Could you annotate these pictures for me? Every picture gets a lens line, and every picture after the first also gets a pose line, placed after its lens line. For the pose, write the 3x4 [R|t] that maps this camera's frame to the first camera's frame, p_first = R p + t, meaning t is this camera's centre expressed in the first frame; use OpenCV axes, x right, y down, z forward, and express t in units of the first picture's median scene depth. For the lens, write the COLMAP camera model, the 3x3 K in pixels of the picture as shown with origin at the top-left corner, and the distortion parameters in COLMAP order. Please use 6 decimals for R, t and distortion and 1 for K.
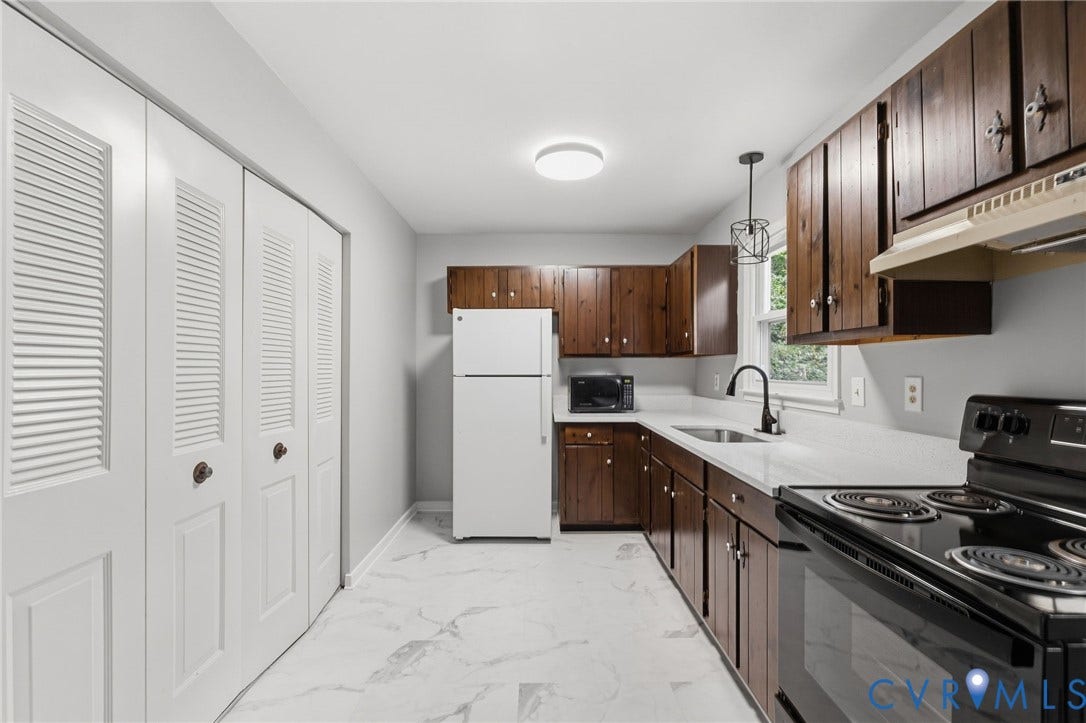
lens RADIAL K [[474.3, 0, 539.2], [0, 474.3, 367.4], [0, 0, 1]] dist [0.002572, -0.001798]
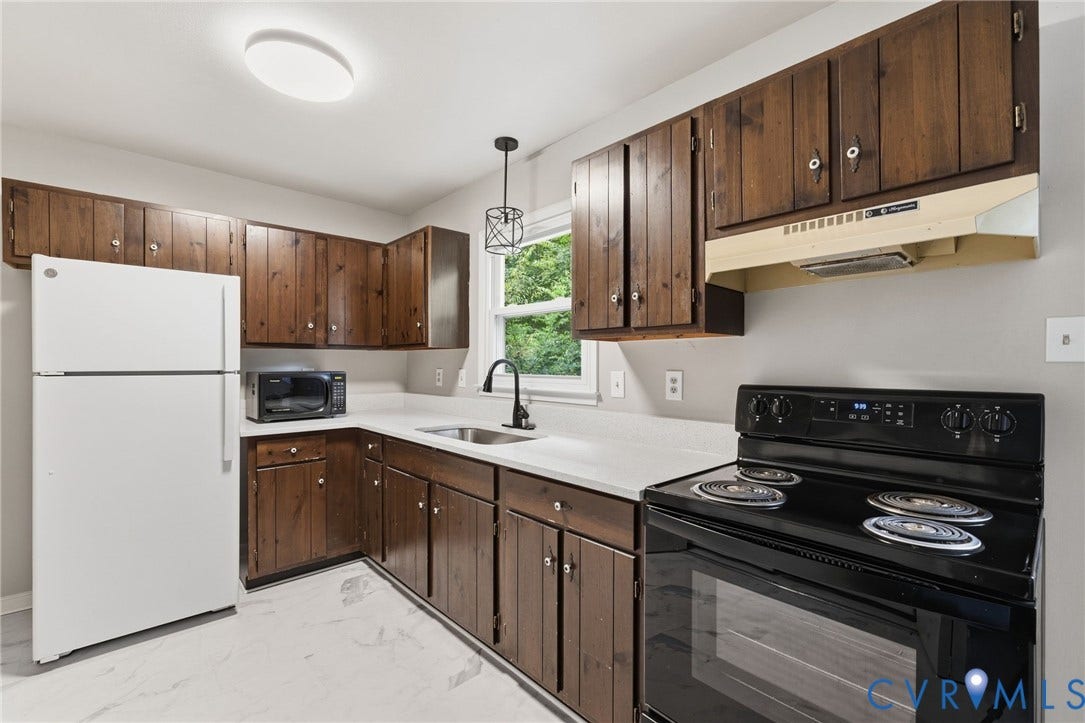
lens RADIAL K [[473.8, 0, 539.4], [0, 473.8, 363.6], [0, 0, 1]] dist [0.002572, -0.001798]
pose [[0.741155, 0.002197, 0.671331, -0.116741], [-0.004368, 0.999989, 0.001550, 0.001781], [-0.671320, -0.004081, 0.741156, 0.188739]]
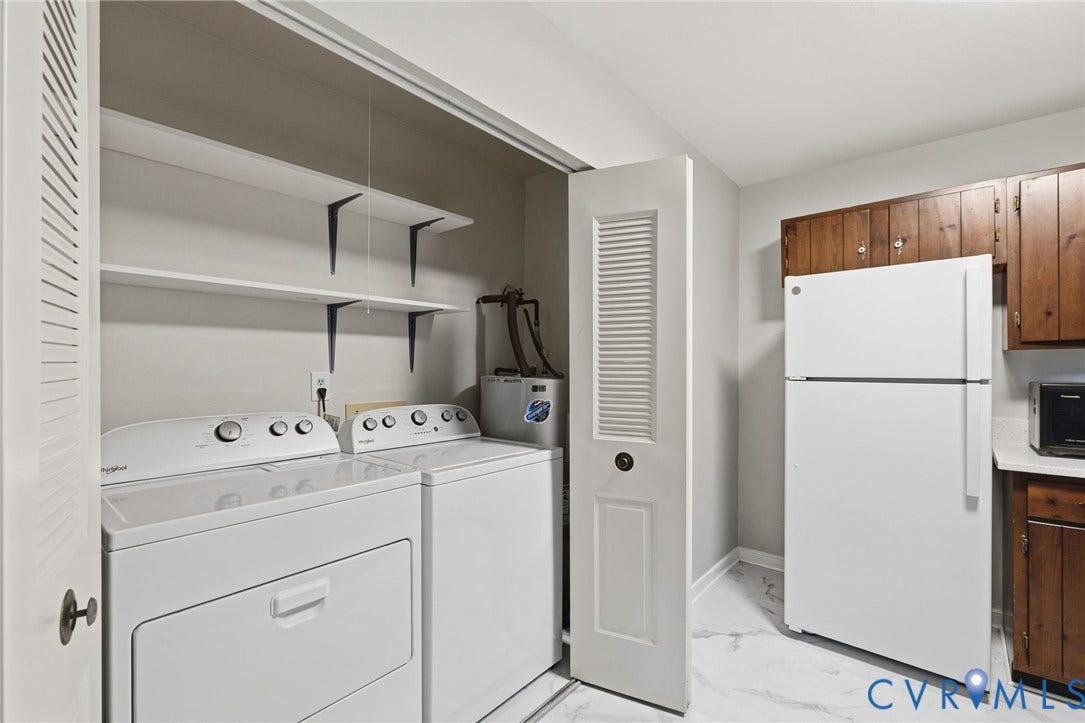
lens RADIAL K [[473.8, 0, 541.4], [0, 473.8, 366.0], [0, 0, 1]] dist [0.002572, -0.001798]
pose [[0.755254, -0.000022, -0.655432, -0.006028], [-0.002290, 0.999994, -0.002673, 0.002659], [0.655428, 0.003519, 0.755249, 0.286631]]
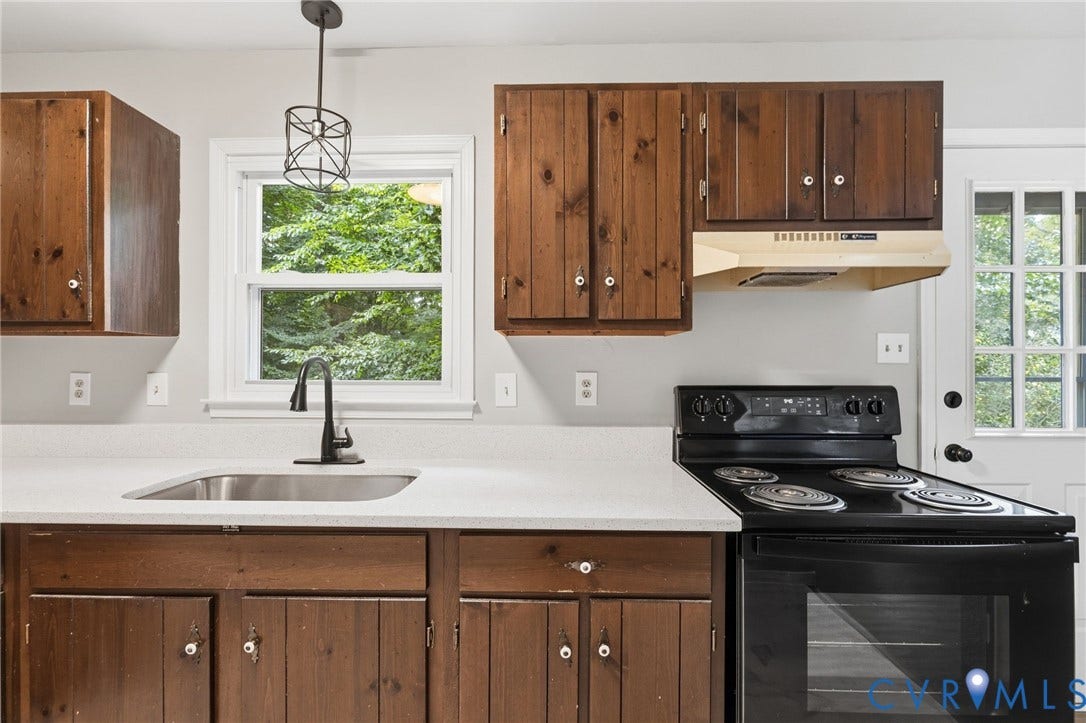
lens RADIAL K [[474.3, 0, 537.6], [0, 474.3, 364.5], [0, 0, 1]] dist [0.002572, -0.001798]
pose [[0.023305, 0.003618, 0.999722, -0.117478], [-0.006088, 0.999975, -0.003477, 0.004537], [-0.999710, -0.006005, 0.023326, 0.556296]]
